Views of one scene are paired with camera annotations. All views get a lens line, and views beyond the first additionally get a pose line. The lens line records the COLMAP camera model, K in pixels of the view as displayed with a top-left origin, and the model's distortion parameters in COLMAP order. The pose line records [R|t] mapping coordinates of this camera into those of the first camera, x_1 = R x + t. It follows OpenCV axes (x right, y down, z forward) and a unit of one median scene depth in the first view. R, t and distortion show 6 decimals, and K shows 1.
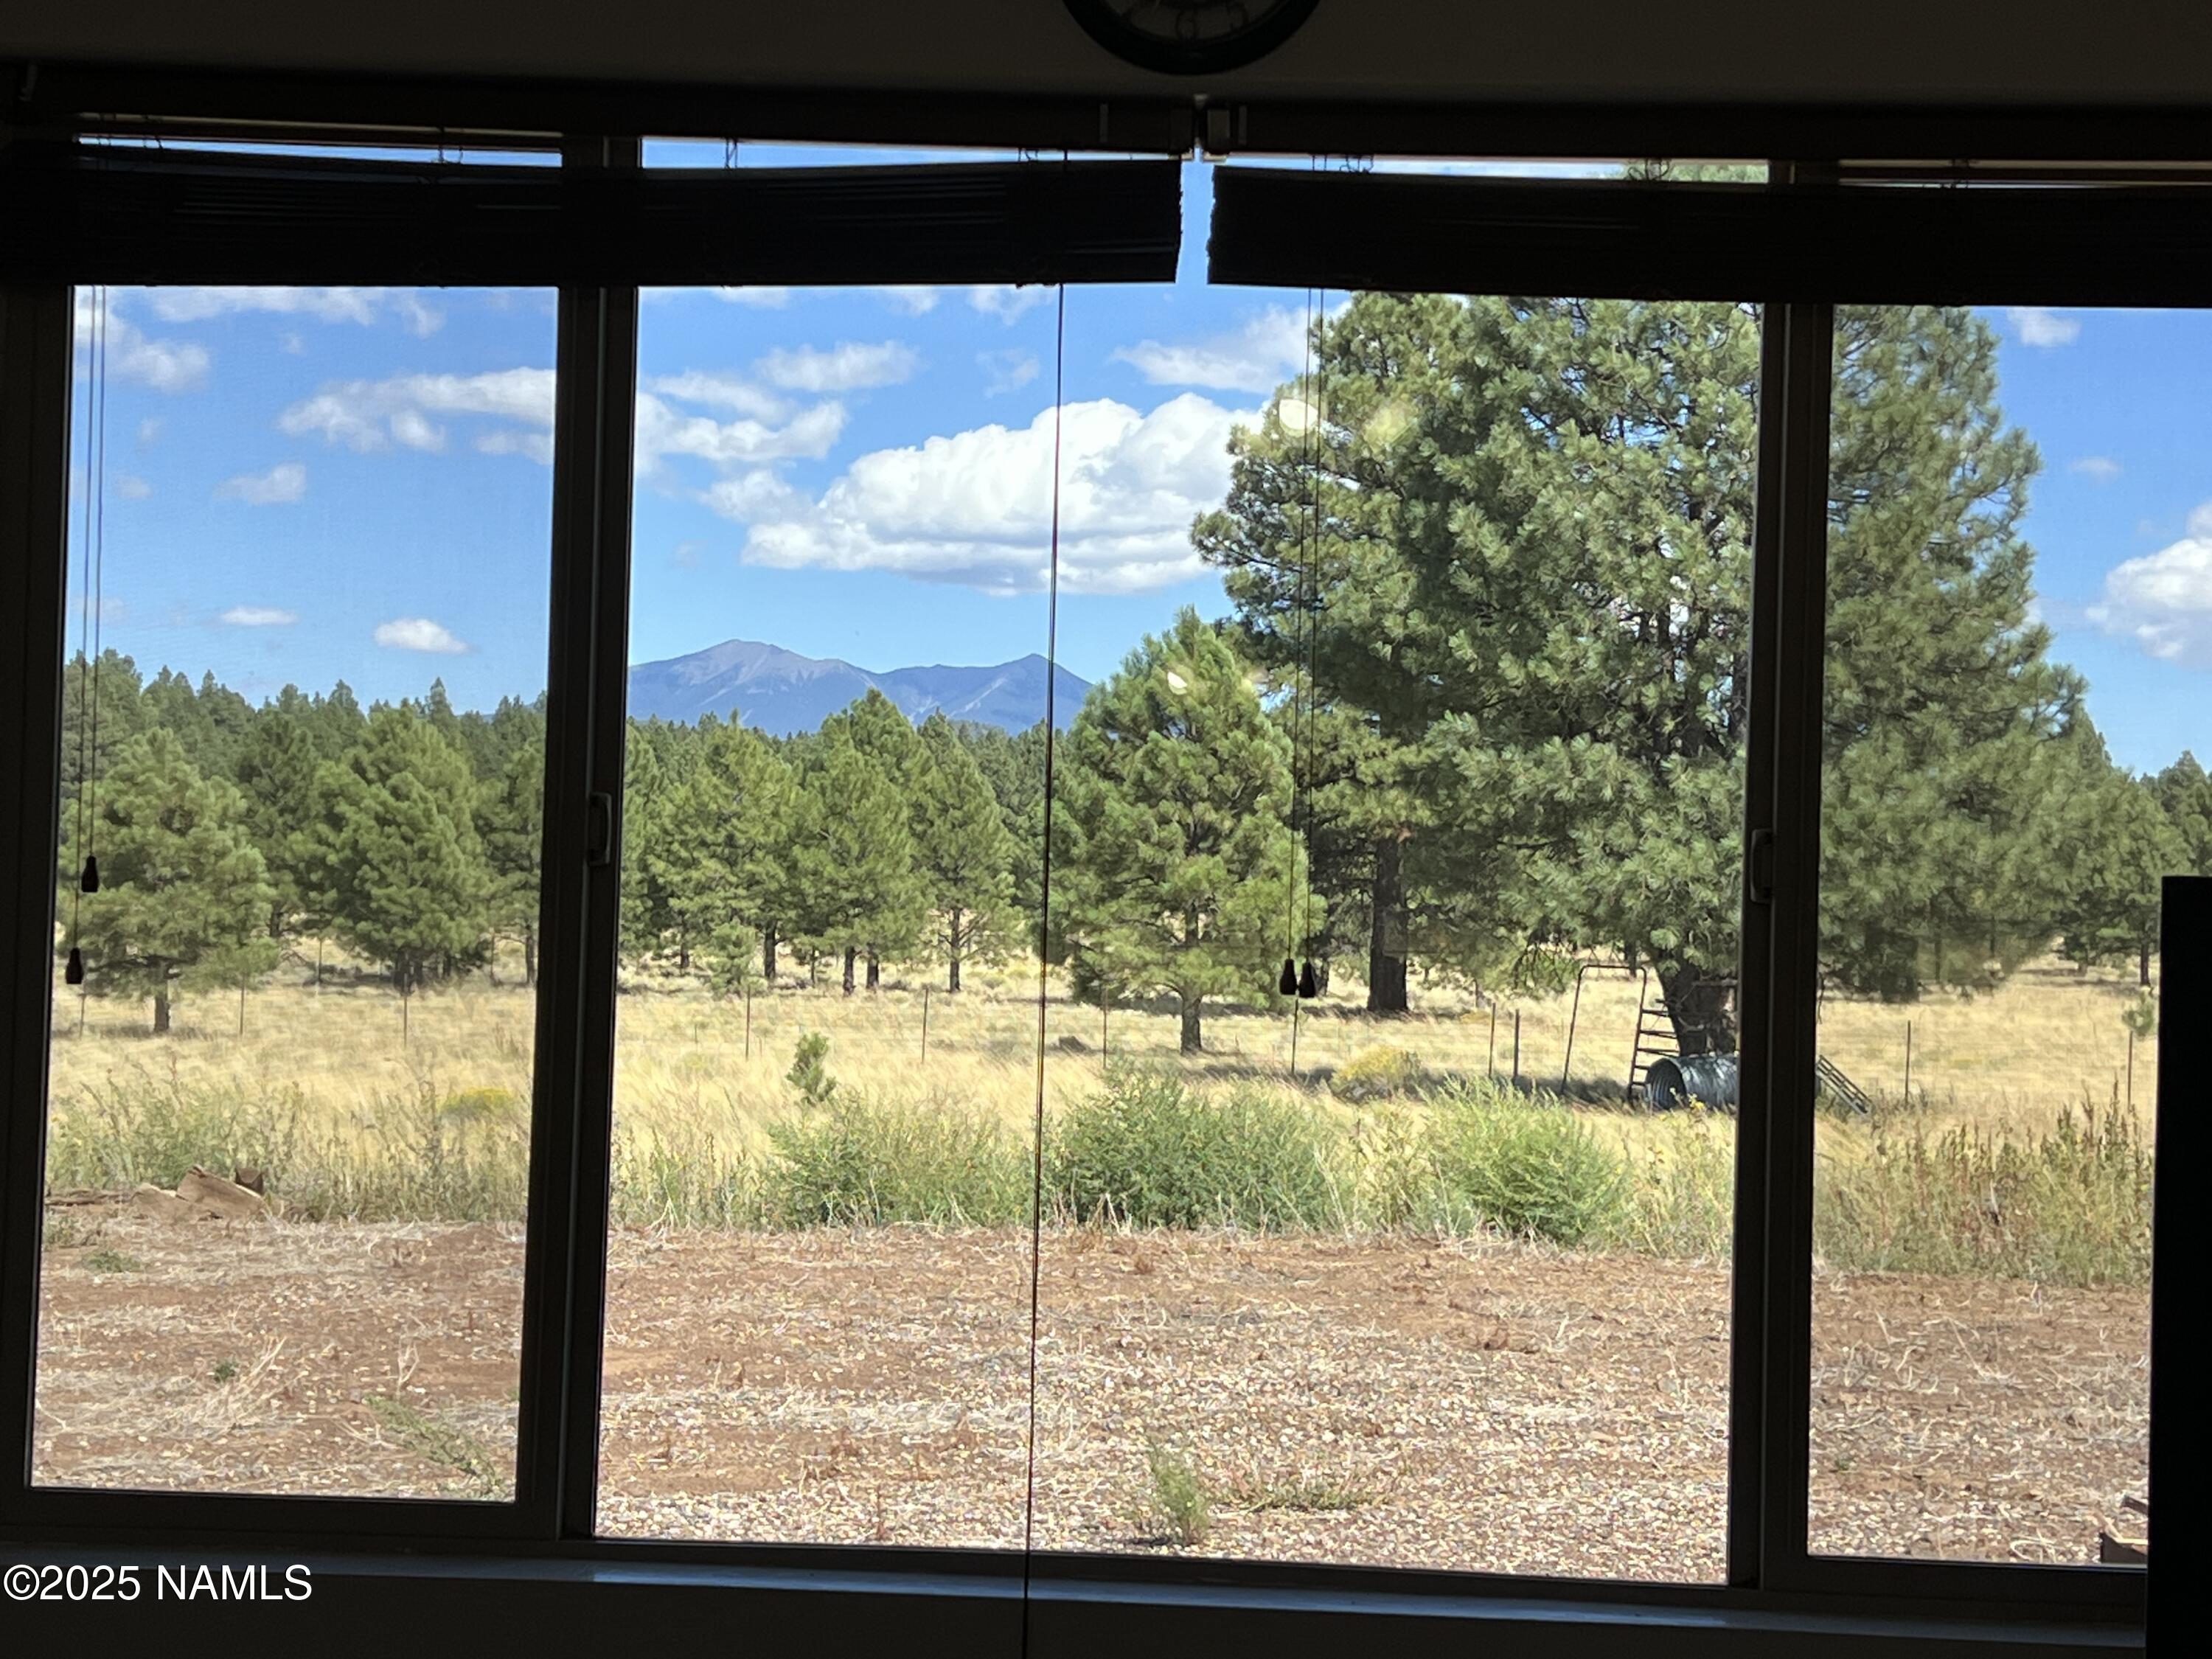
lens RADIAL K [[3610.7, 0, 1106.0], [0, 3610.7, 829.5], [0, 0, 1]] dist [0.235312, 0.011002]
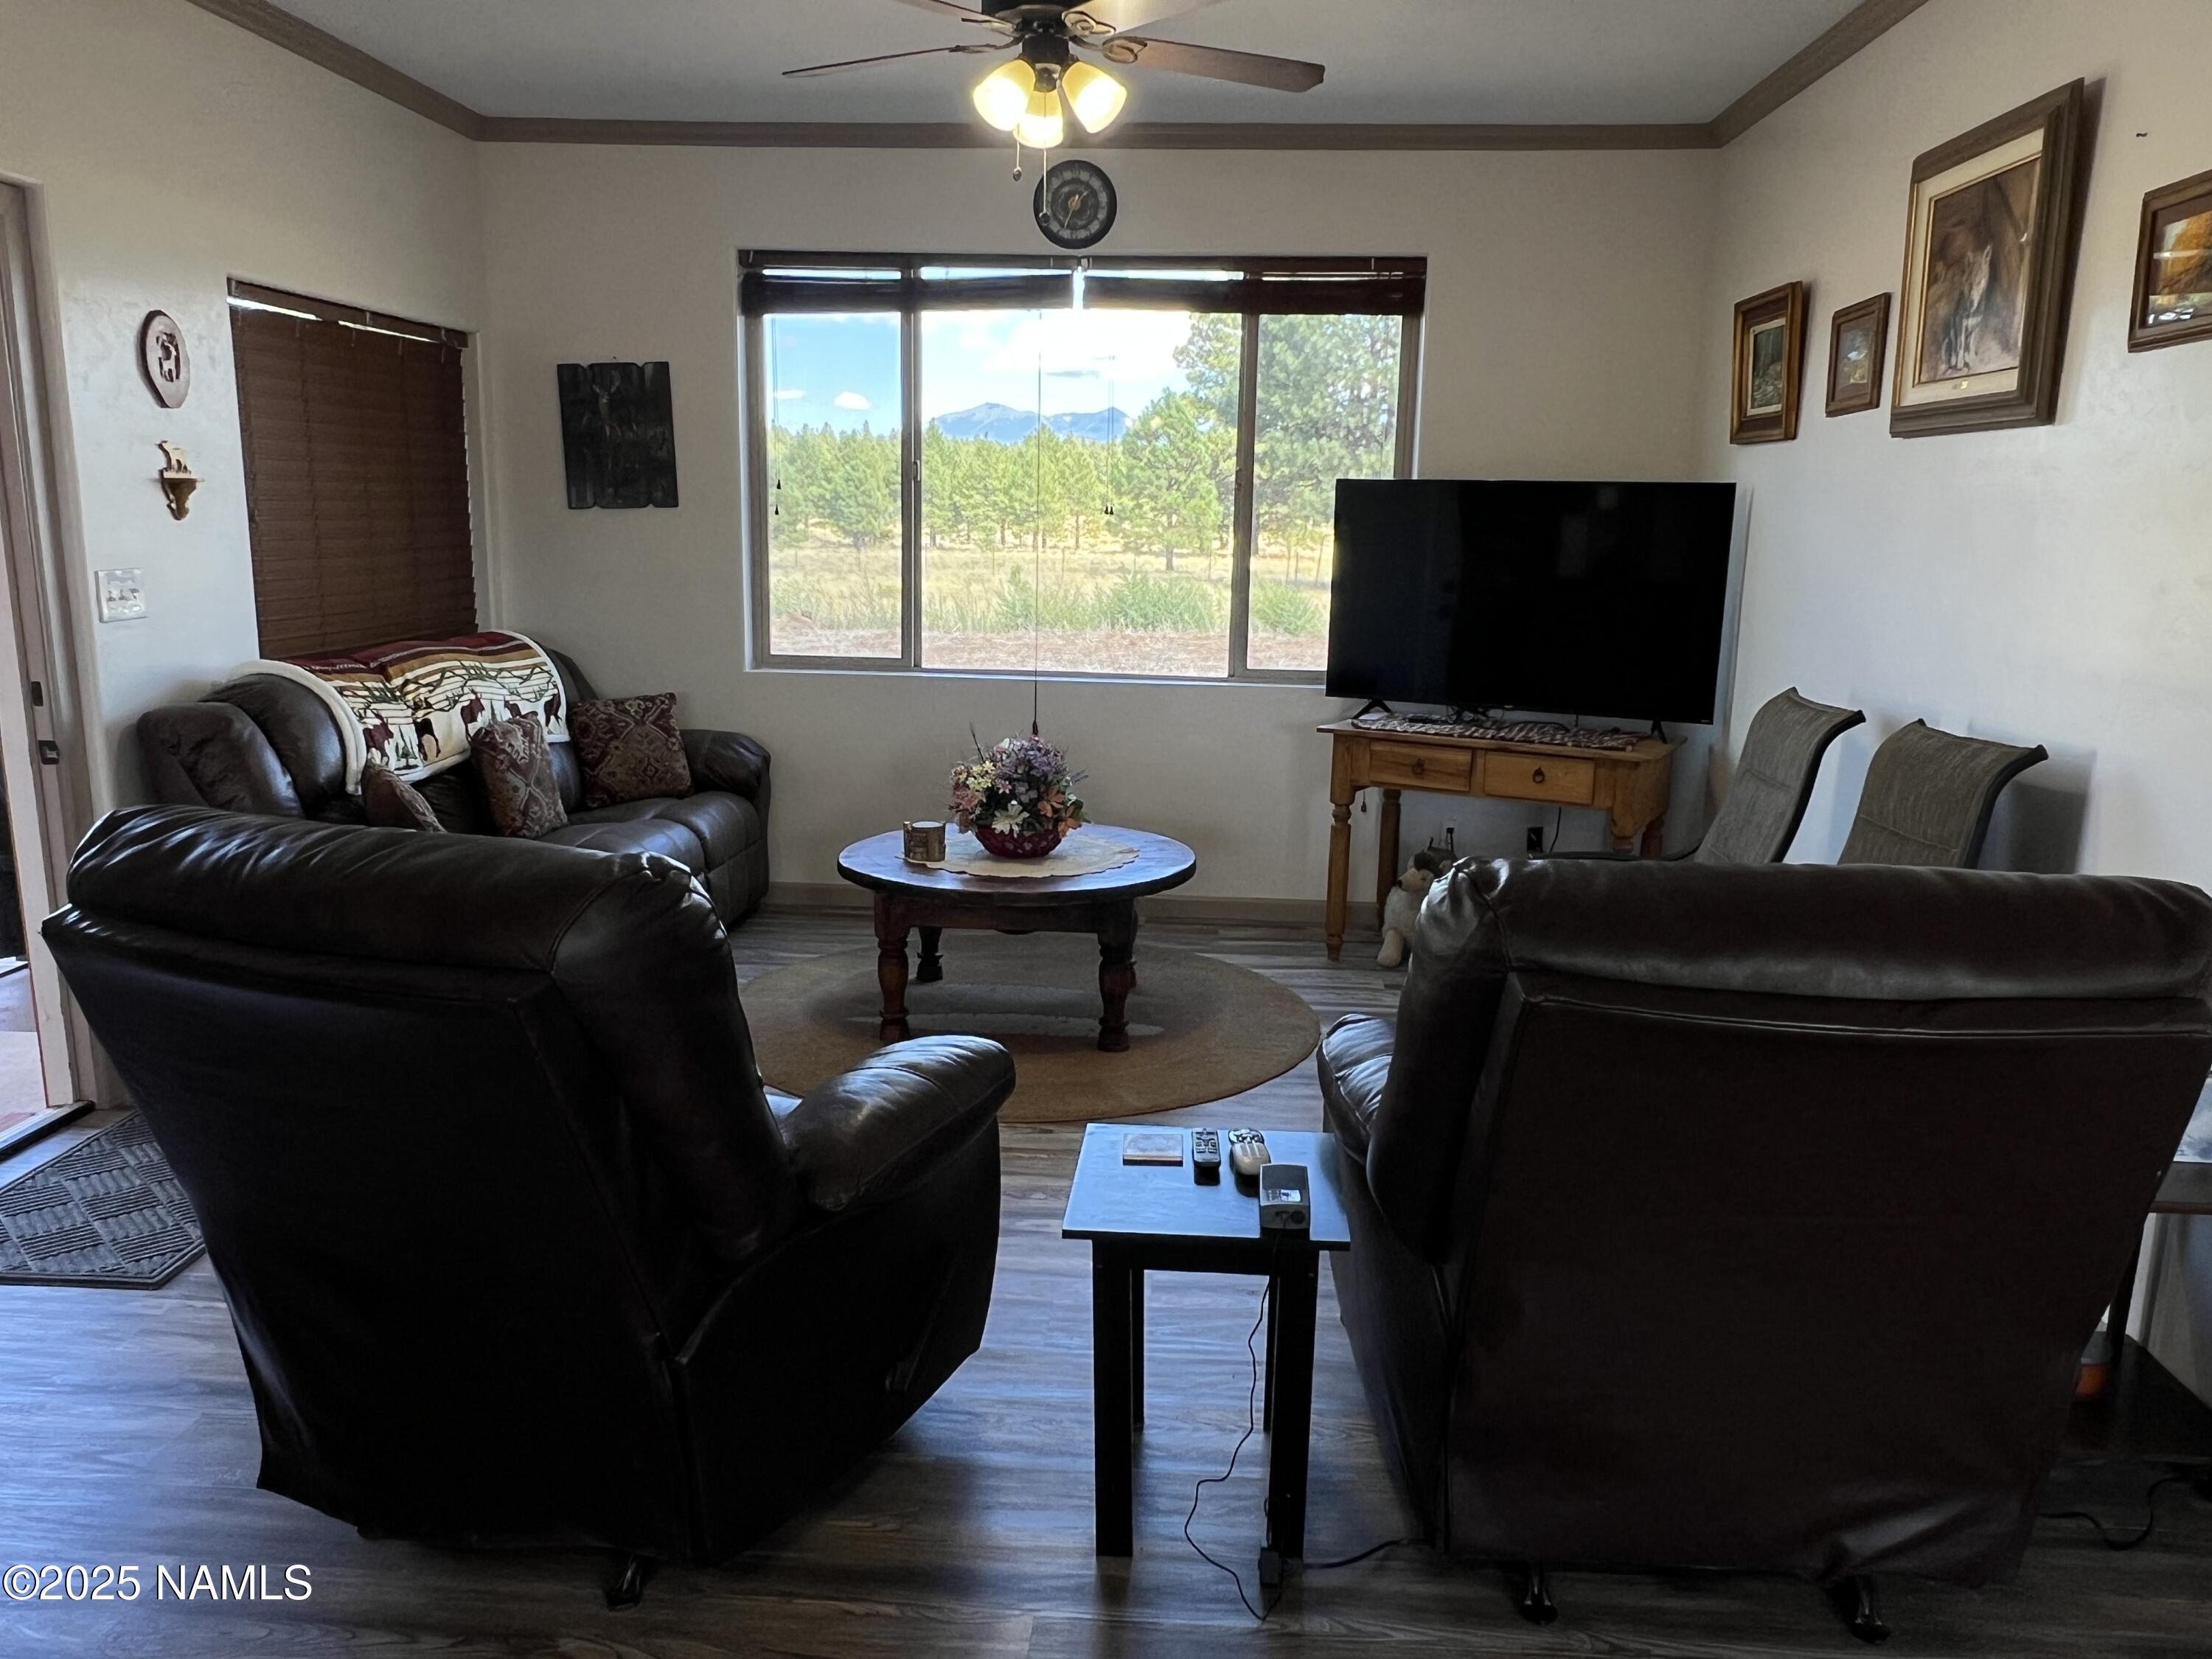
lens RADIAL K [[1569.7, 0, 1106.0], [0, 1569.7, 829.5], [0, 0, 1]] dist [0.001421, 0.000067]
pose [[0.999372, -0.001138, -0.035427, 0.017982], [0.008719, 0.976664, 0.214598, 0.002549], [0.034356, -0.214772, 0.976060, -0.101590]]
